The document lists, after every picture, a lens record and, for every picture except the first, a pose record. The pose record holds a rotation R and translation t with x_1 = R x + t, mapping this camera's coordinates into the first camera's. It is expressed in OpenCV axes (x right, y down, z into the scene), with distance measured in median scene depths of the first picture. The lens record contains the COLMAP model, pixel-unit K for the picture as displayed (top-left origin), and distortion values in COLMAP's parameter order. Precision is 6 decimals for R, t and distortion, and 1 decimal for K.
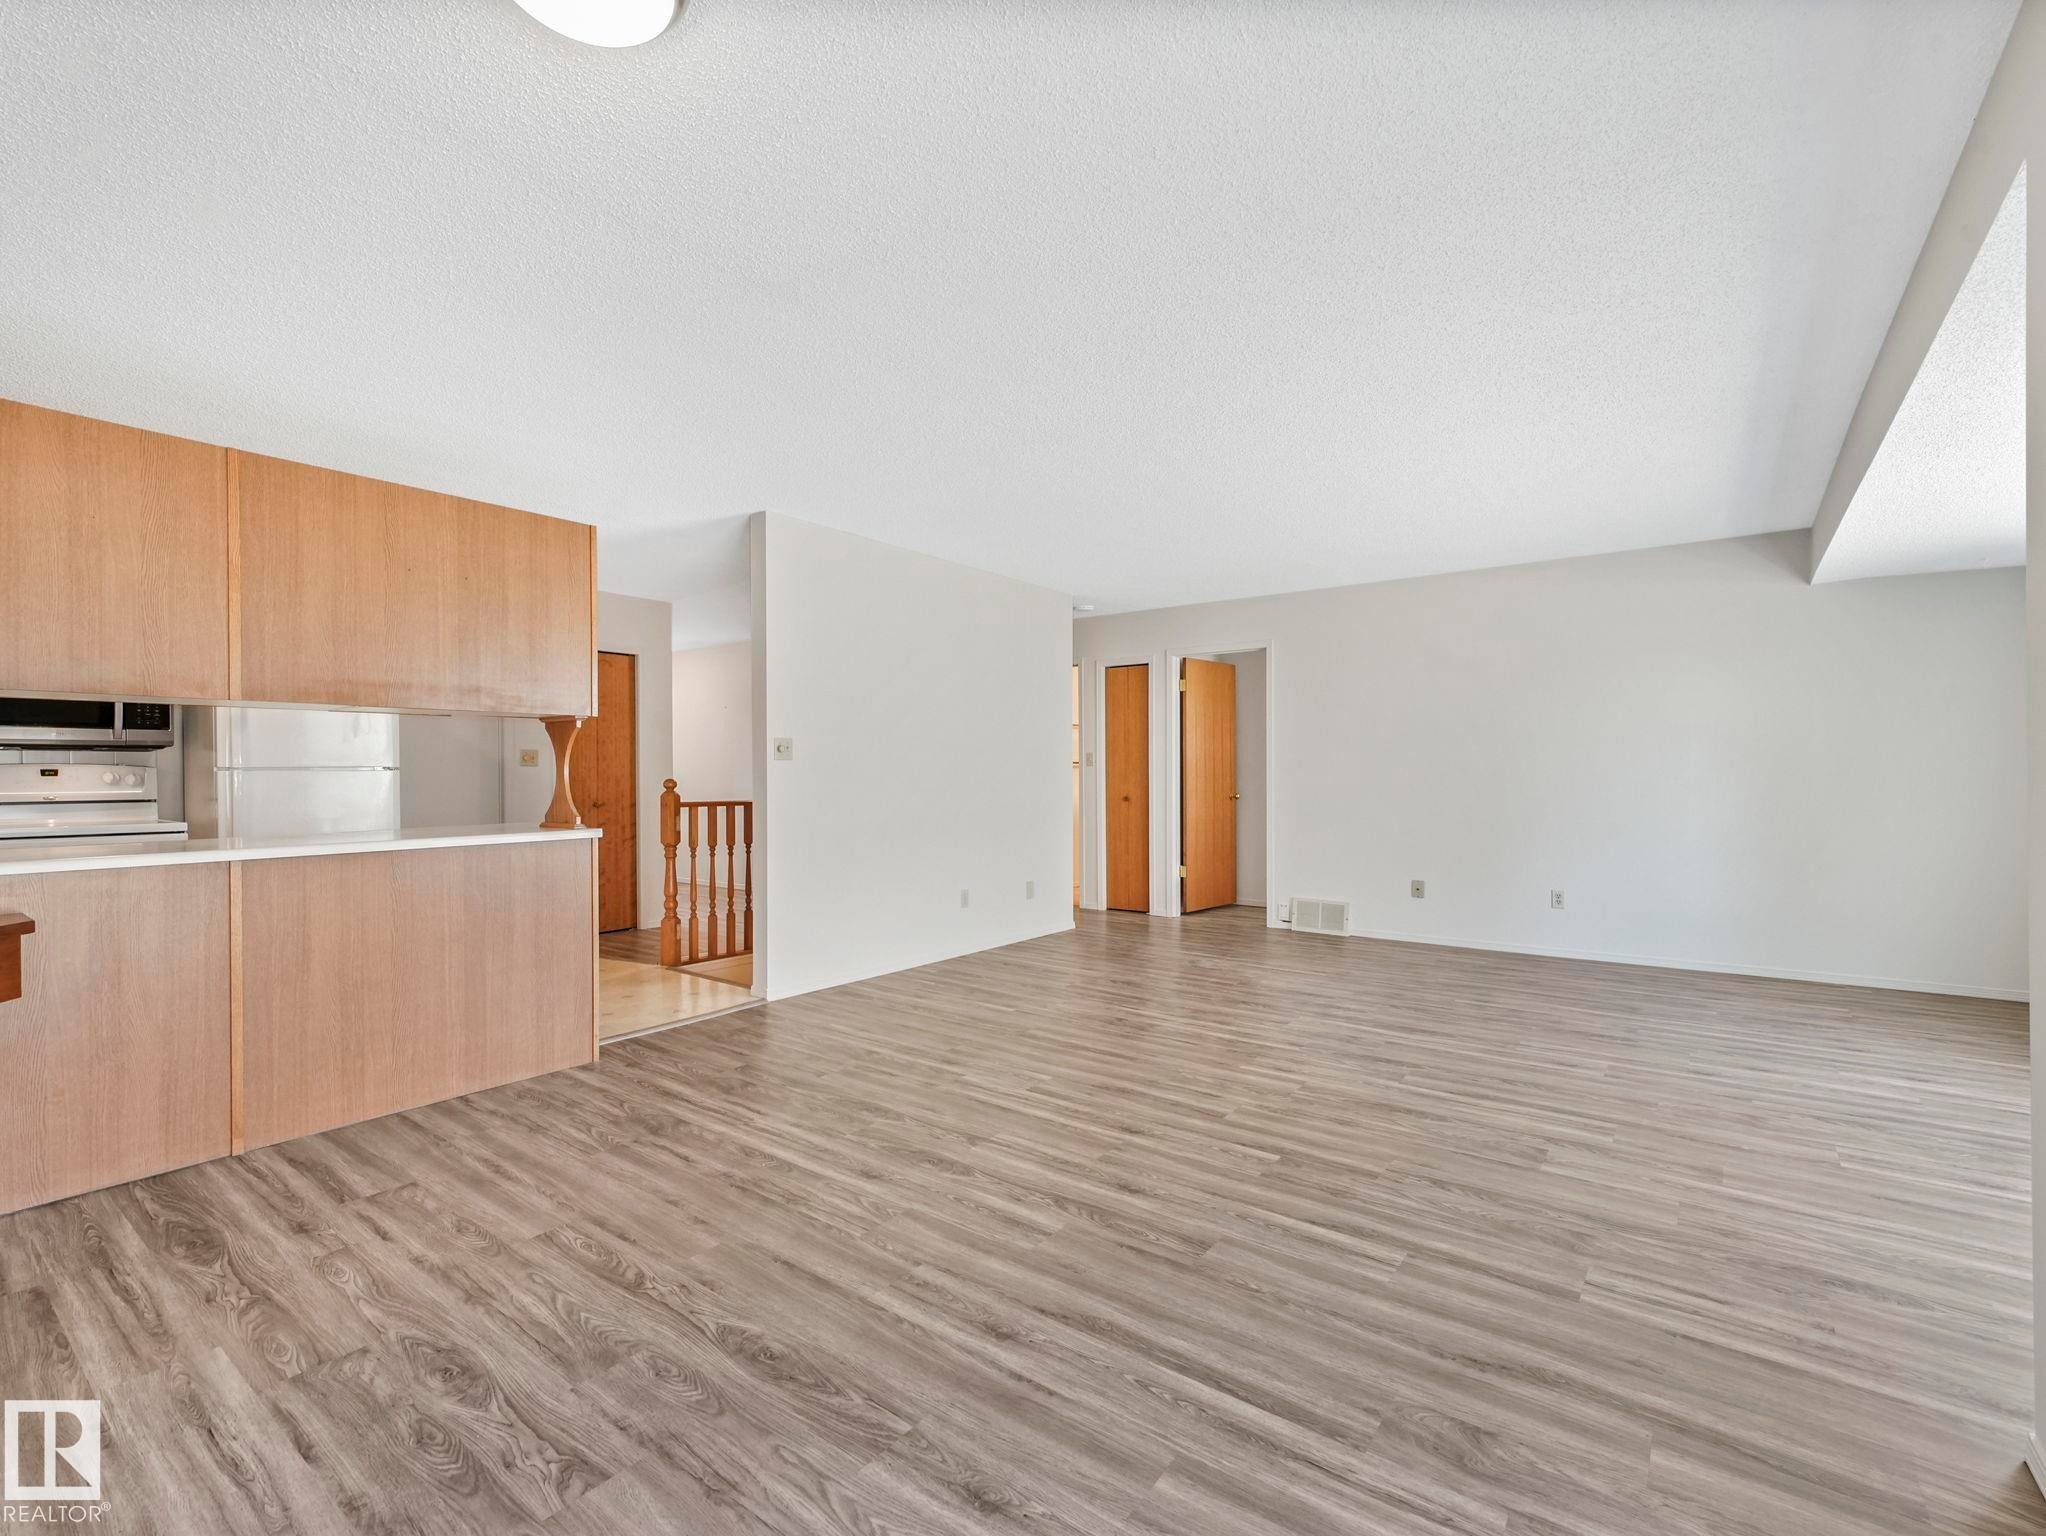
lens RADIAL K [[935.1, 0, 1023.0], [0, 935.1, 768.0], [0, 0, 1]] dist [-0.005852, -0.000290]
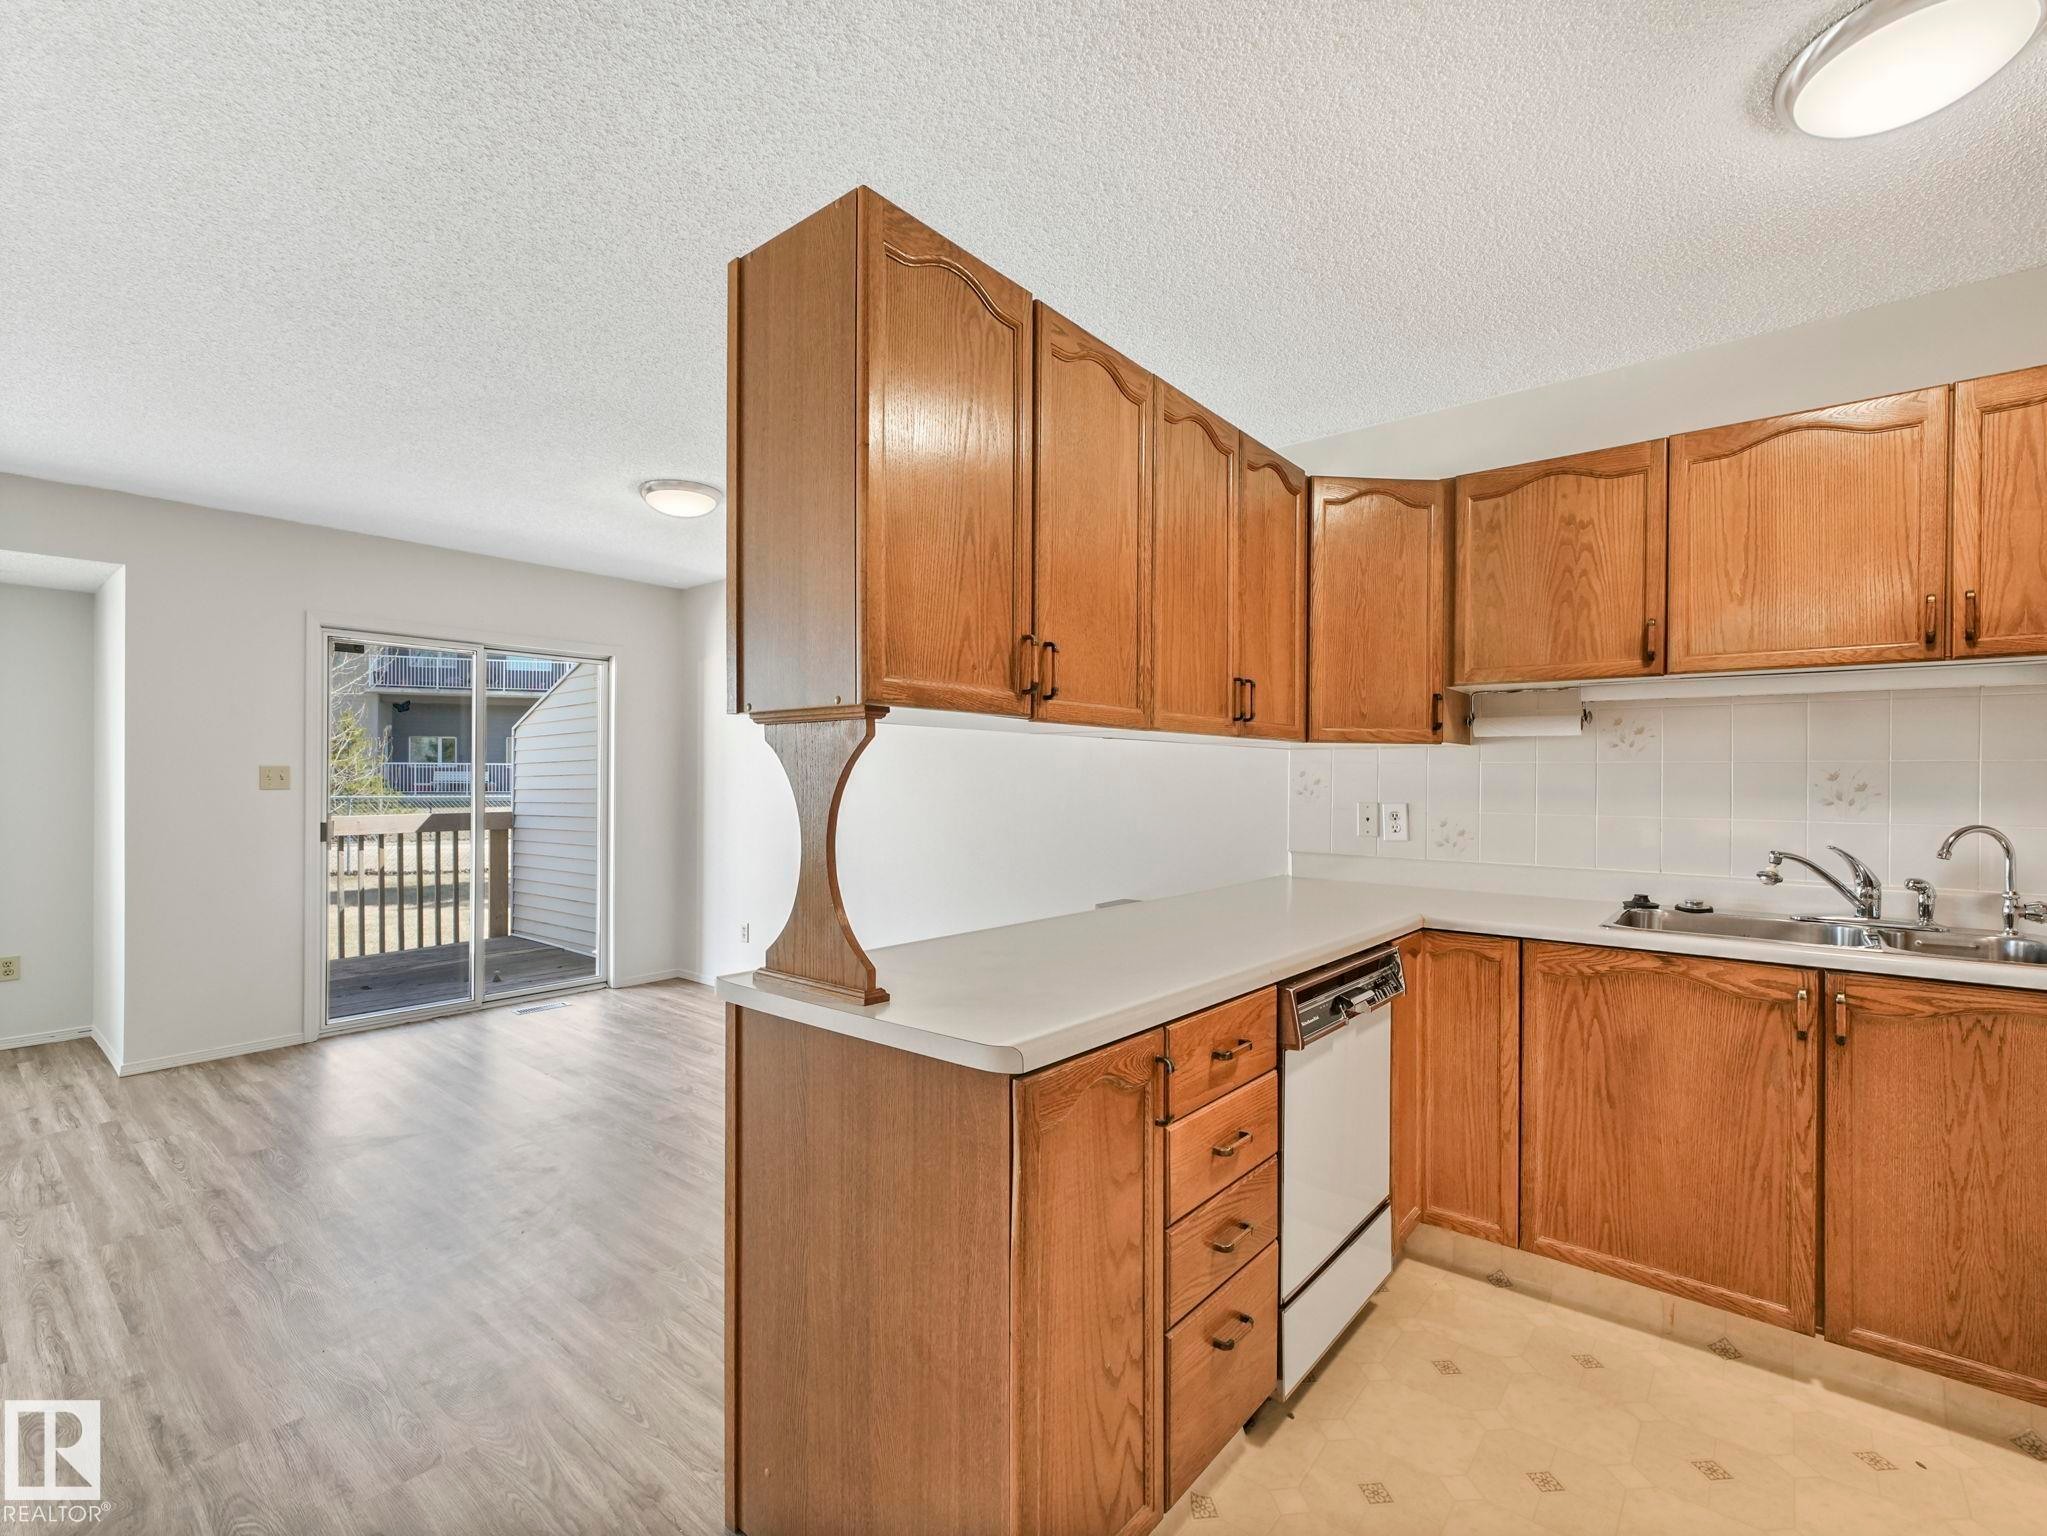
lens RADIAL K [[935.6, 0, 1023.3], [0, 935.6, 780.1], [0, 0, 1]] dist [-0.002840, 0.003522]
pose [[-0.999175, 0.000640, 0.040607, -0.959840], [0.000738, 0.999997, 0.002415, -0.043459], [-0.040606, 0.002443, -0.999172, 2.240584]]
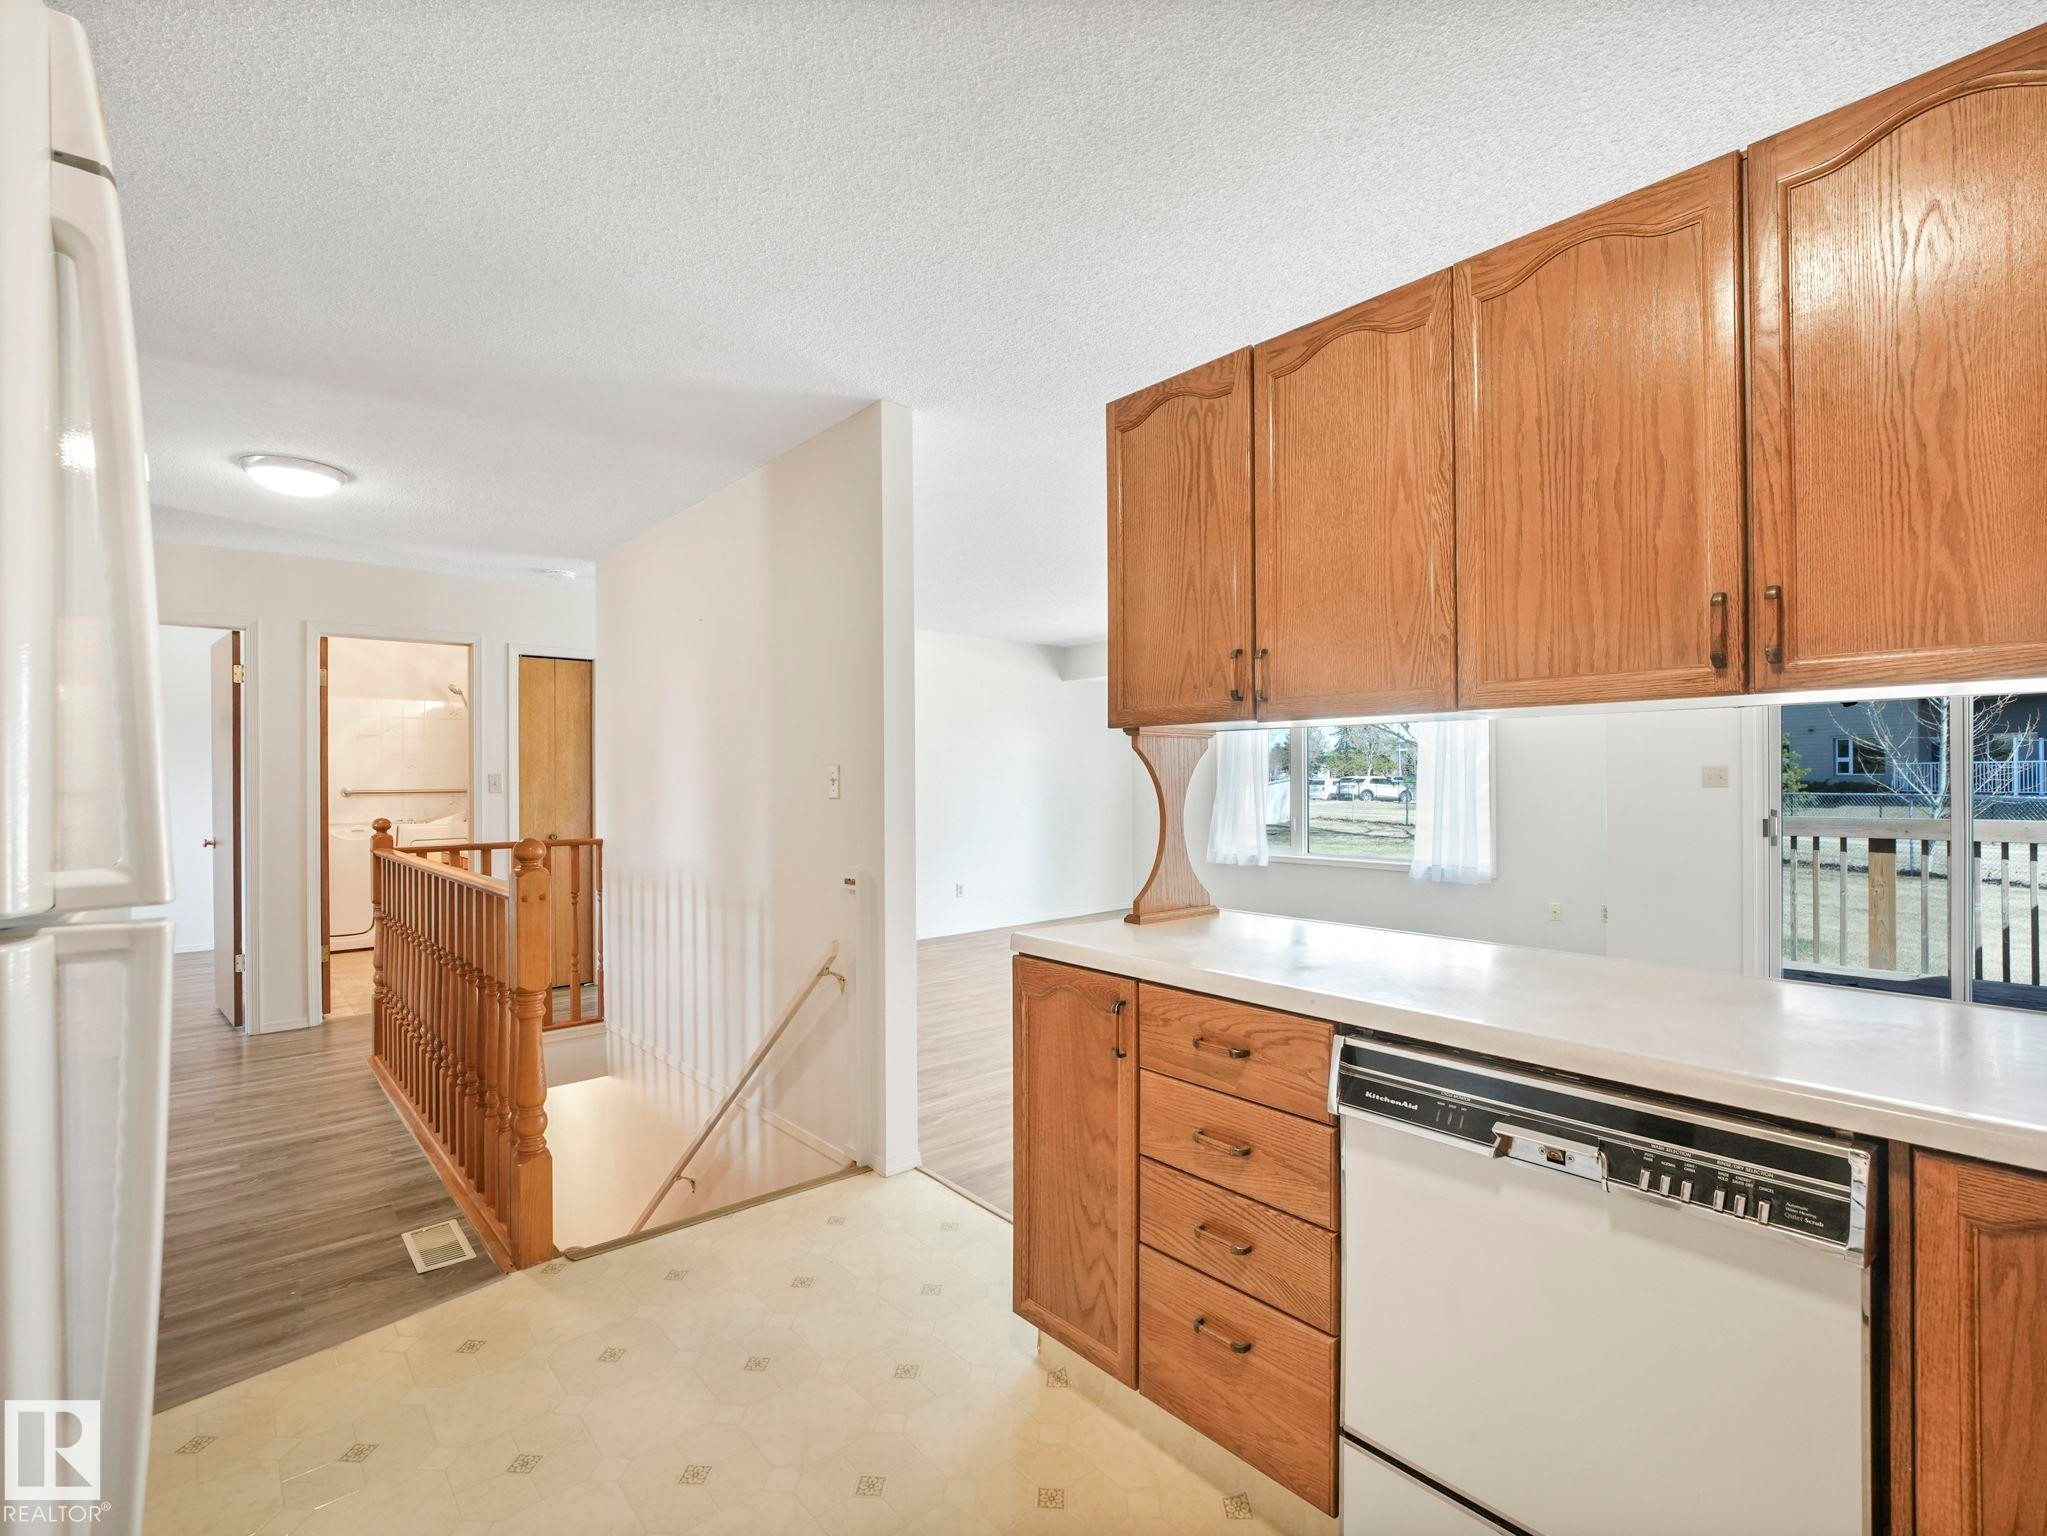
lens RADIAL K [[952.2, 0, 1022.3], [0, 952.2, 778.7], [0, 0, 1]] dist [-0.002337, -0.000123]
pose [[0.197201, 0.005434, 0.980348, -1.774851], [0.005049, 0.999966, -0.006559, -0.034326], [-0.980350, 0.006244, 0.197167, 1.563426]]
